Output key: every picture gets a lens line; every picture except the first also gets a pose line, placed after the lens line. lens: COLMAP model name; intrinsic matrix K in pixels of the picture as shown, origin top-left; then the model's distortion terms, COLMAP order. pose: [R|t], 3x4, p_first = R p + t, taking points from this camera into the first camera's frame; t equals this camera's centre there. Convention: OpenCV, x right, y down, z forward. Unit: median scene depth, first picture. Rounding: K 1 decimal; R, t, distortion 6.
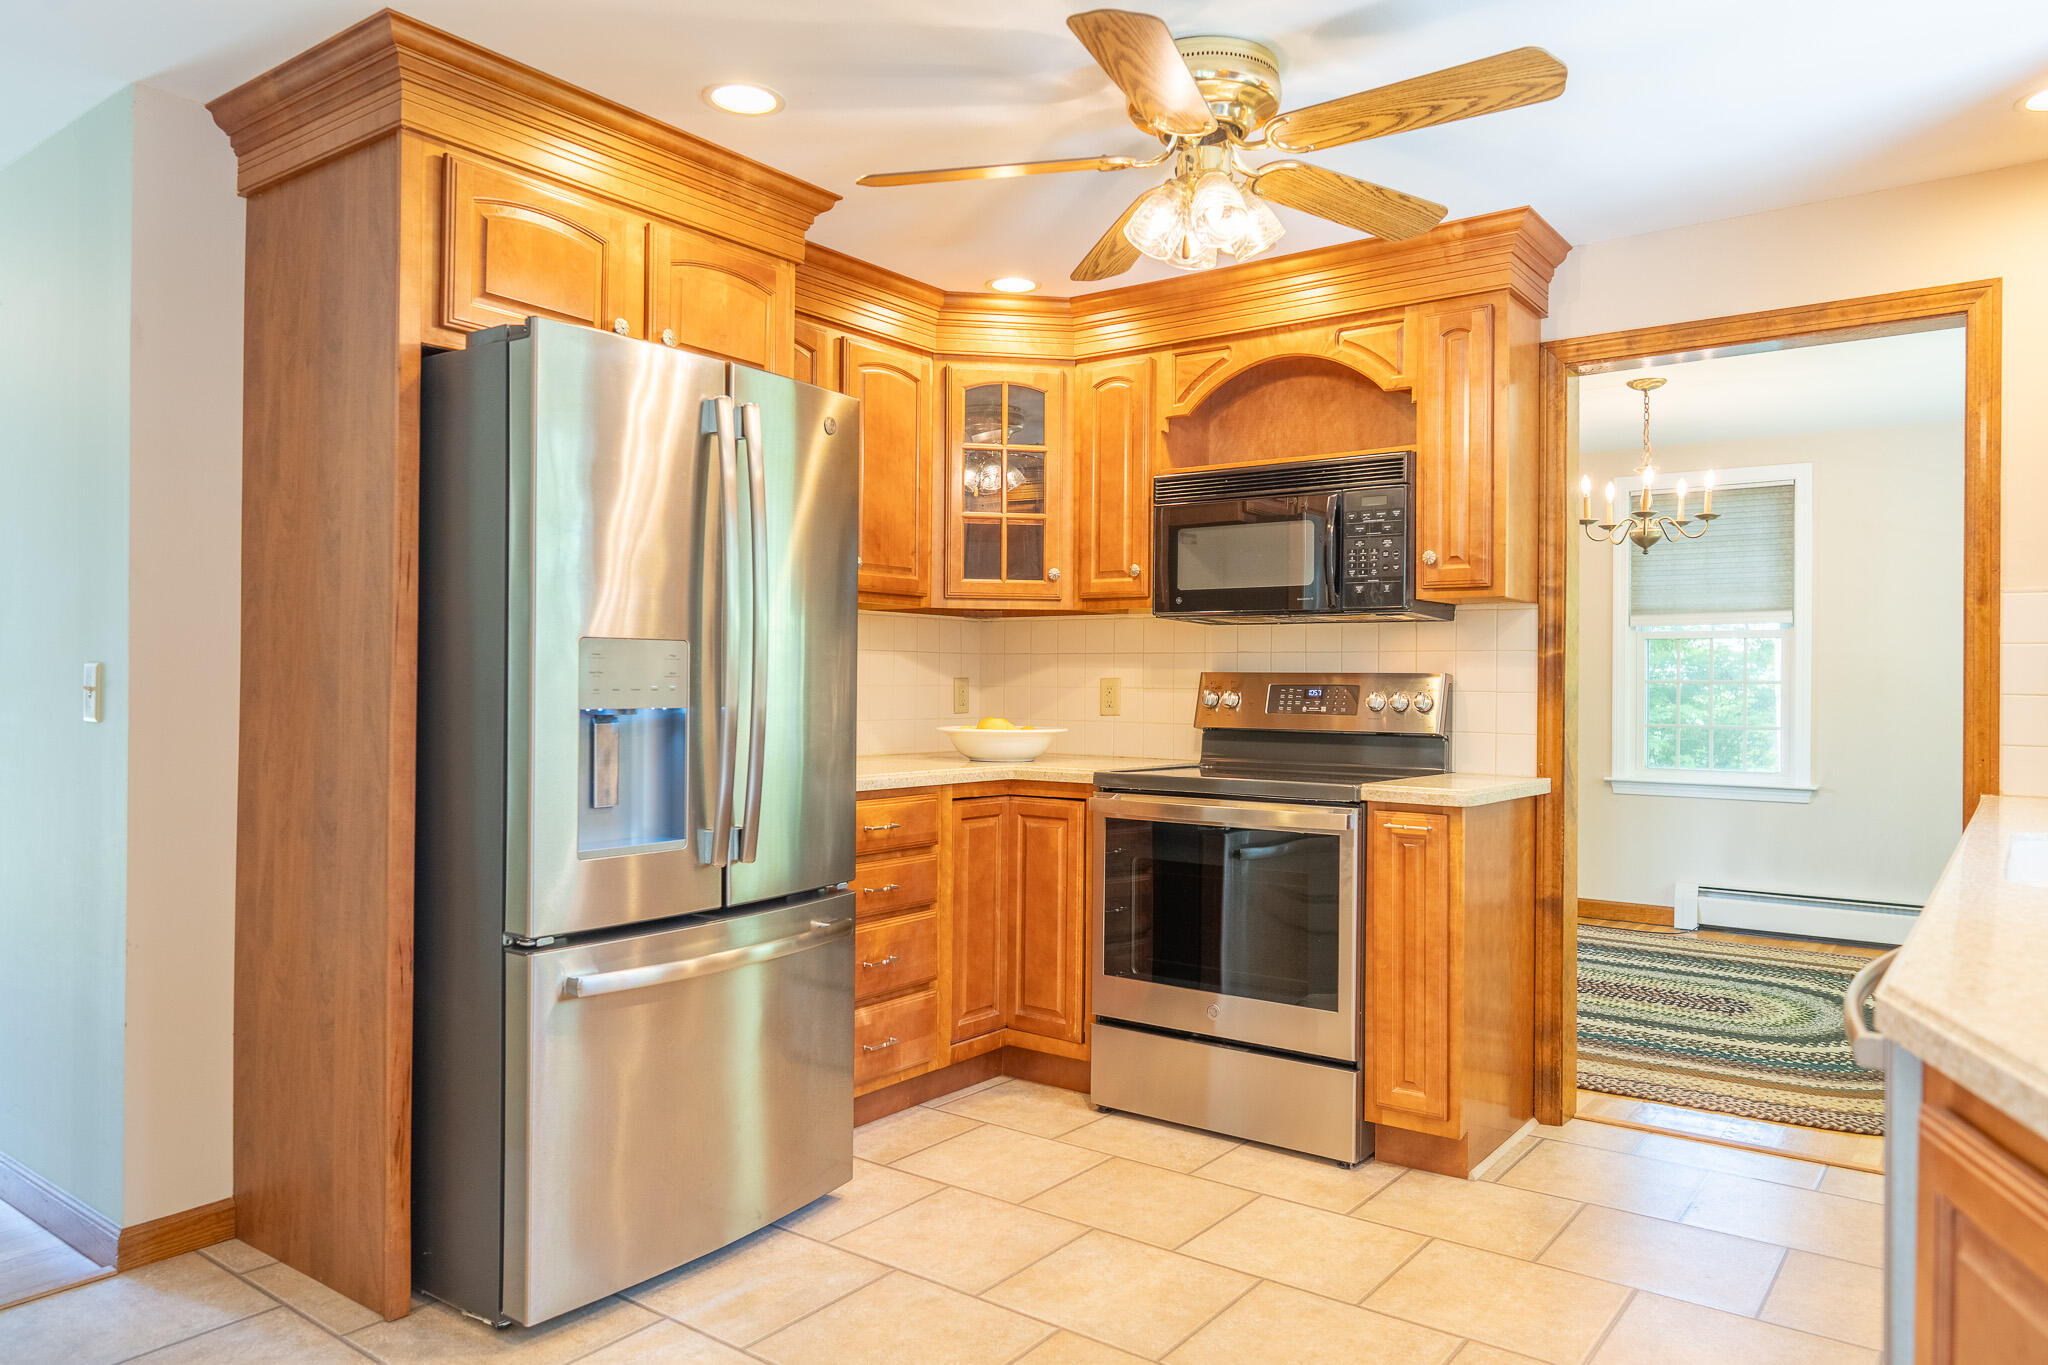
lens RADIAL K [[1354.8, 0, 1035.1], [0, 1354.8, 678.0], [0, 0, 1]] dist [-0.006250, 0.005945]
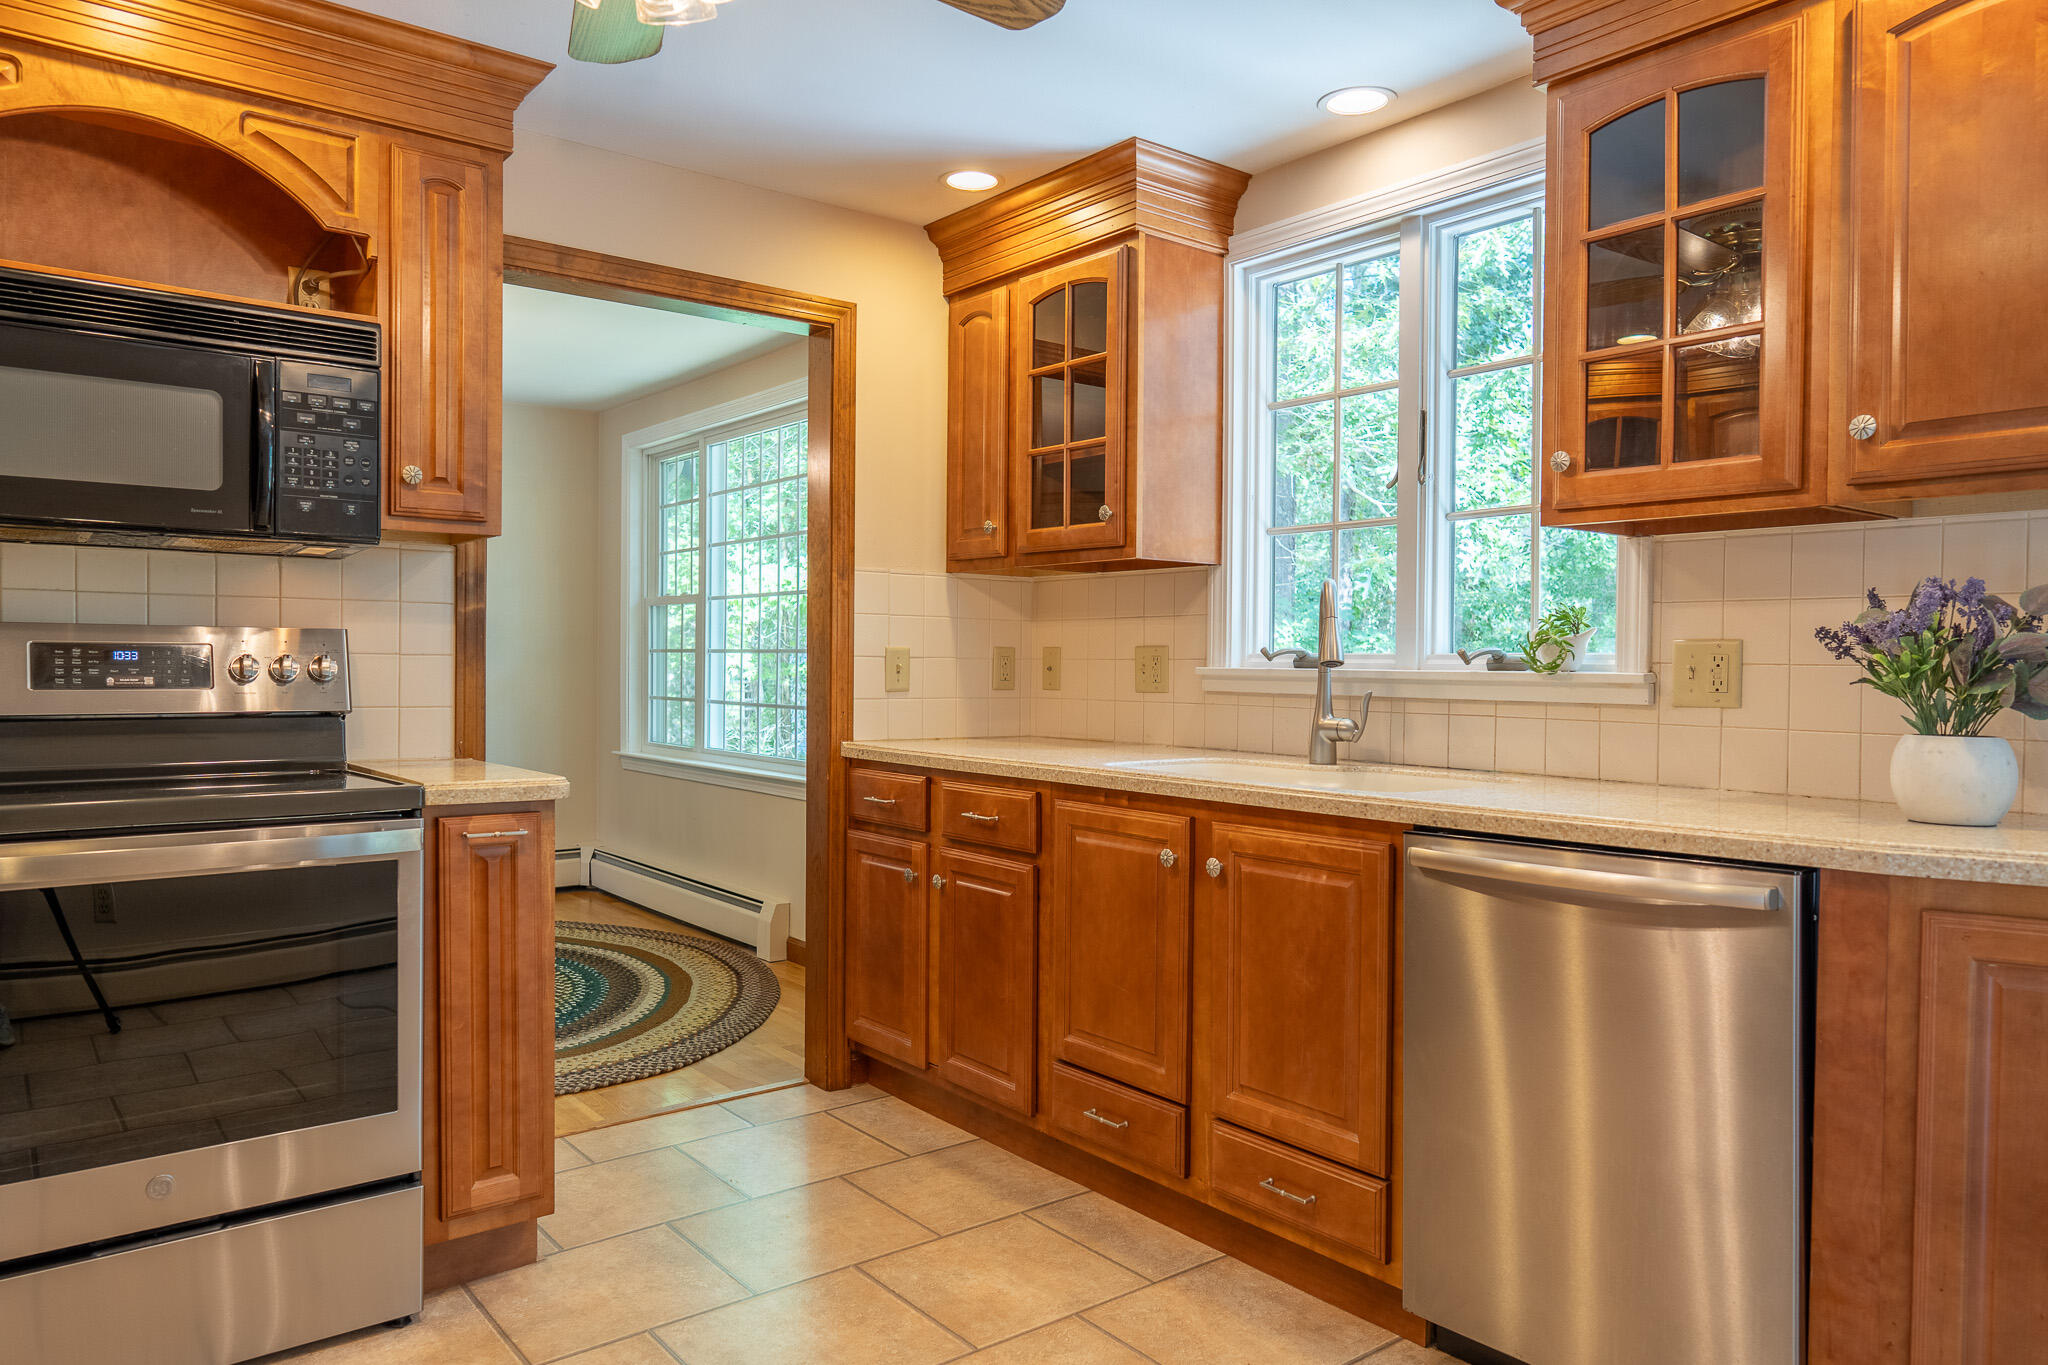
lens RADIAL K [[1354.3, 0, 1032.1], [0, 1354.3, 679.2], [0, 0, 1]] dist [-0.004928, 0.005747]
pose [[0.254128, -0.019527, 0.966973, -0.333421], [-0.011300, 0.999668, 0.023157, 0.002503], [-0.967105, -0.016812, 0.253823, 0.458562]]
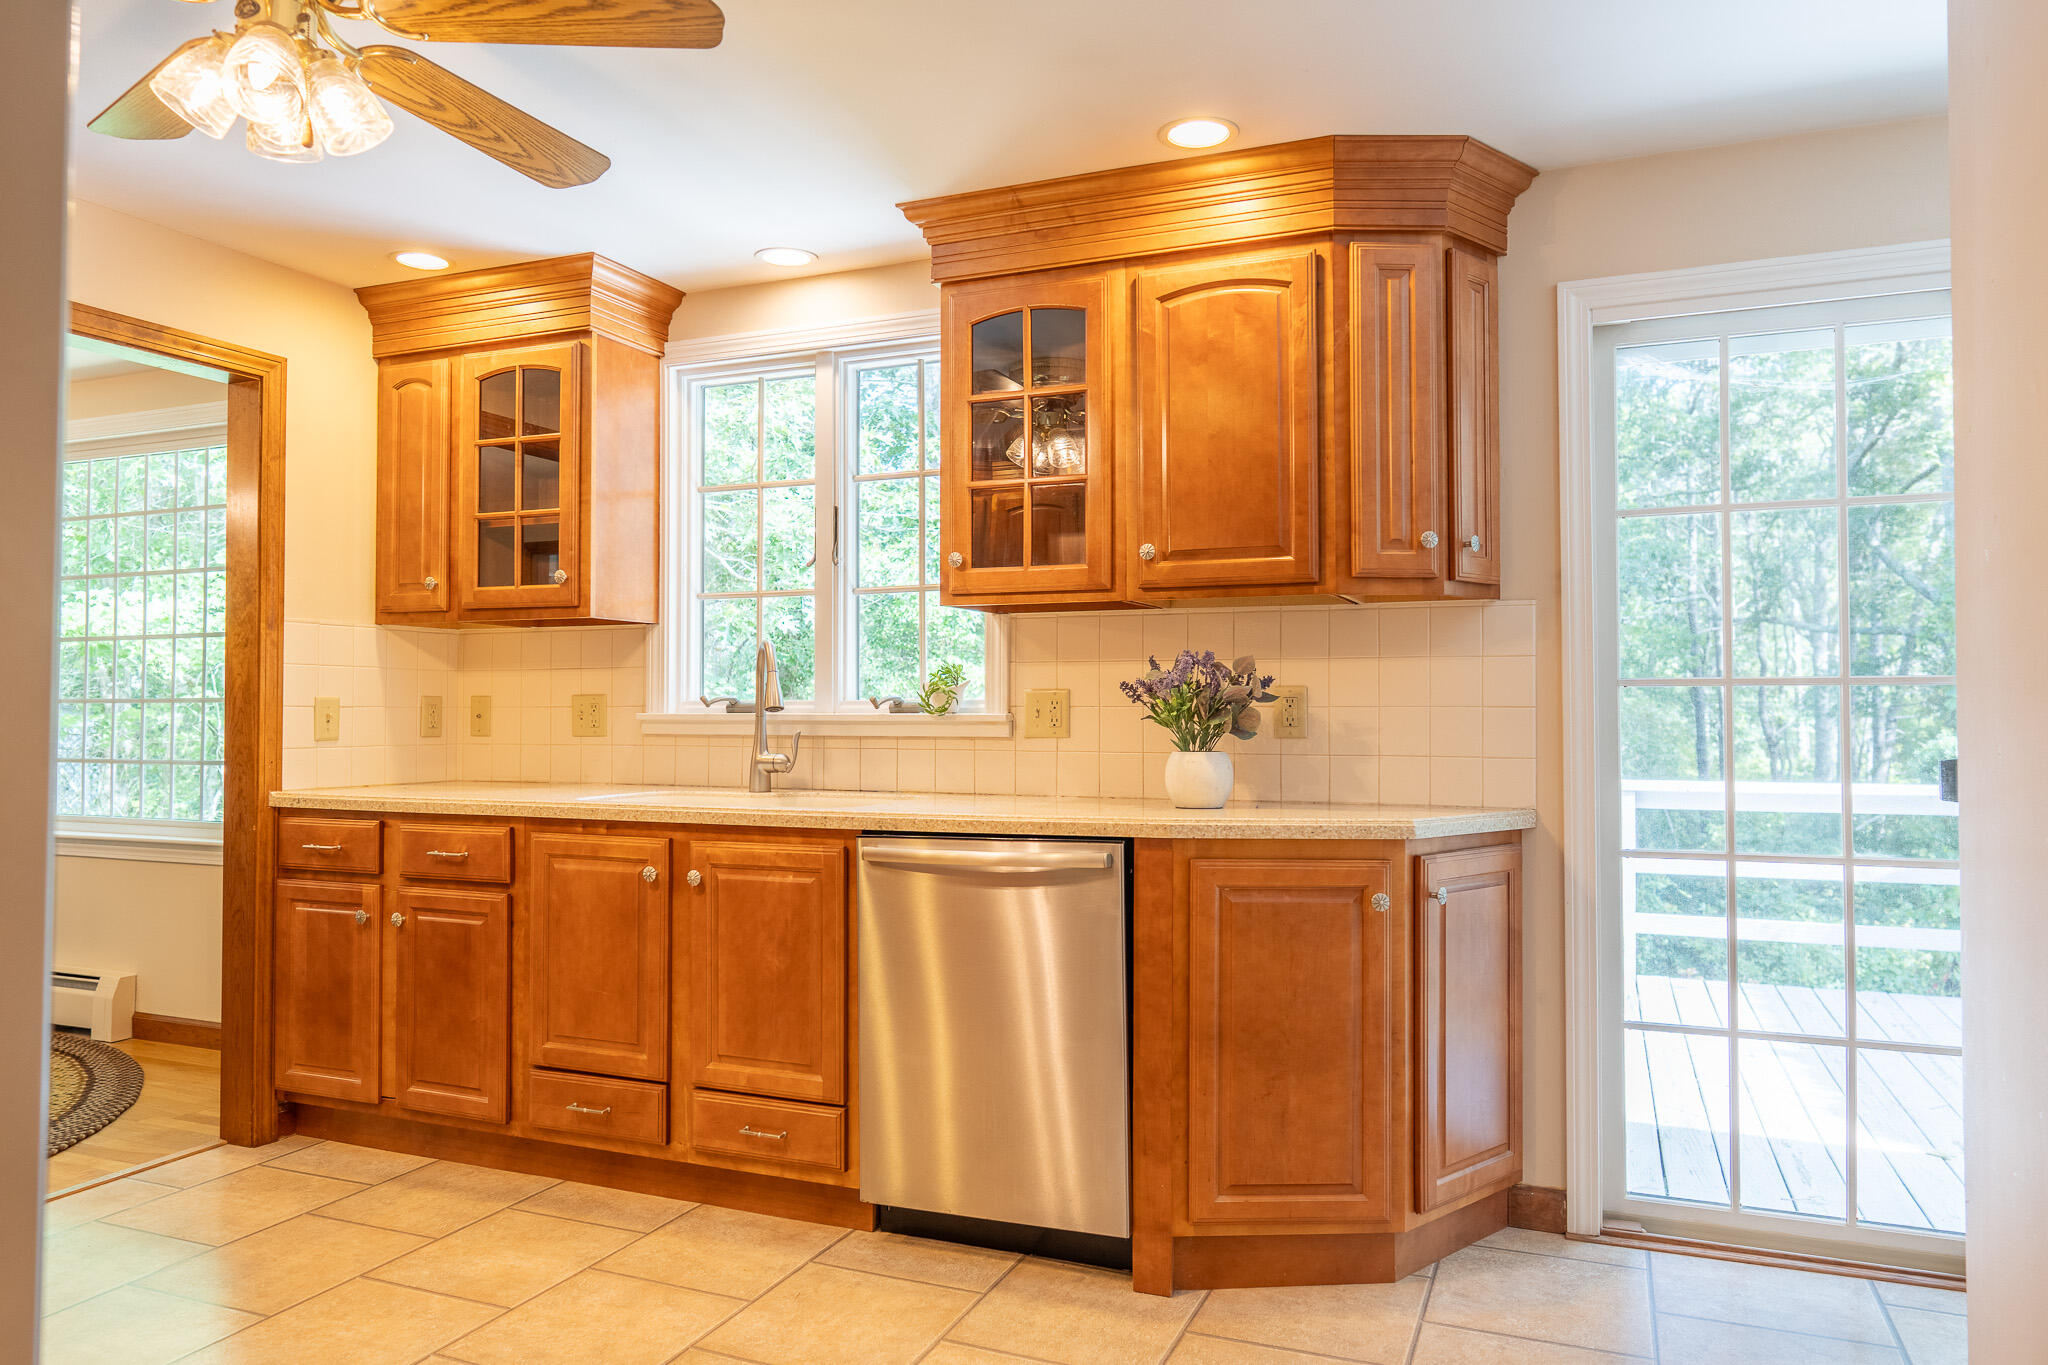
lens RADIAL K [[1354.3, 0, 1032.1], [0, 1354.3, 679.2], [0, 0, 1]] dist [-0.004928, 0.005747]
pose [[-0.245099, 0.012070, 0.969423, -0.509413], [-0.006128, 0.999883, -0.013999, 0.000818], [-0.969479, -0.009372, -0.244996, 0.546851]]
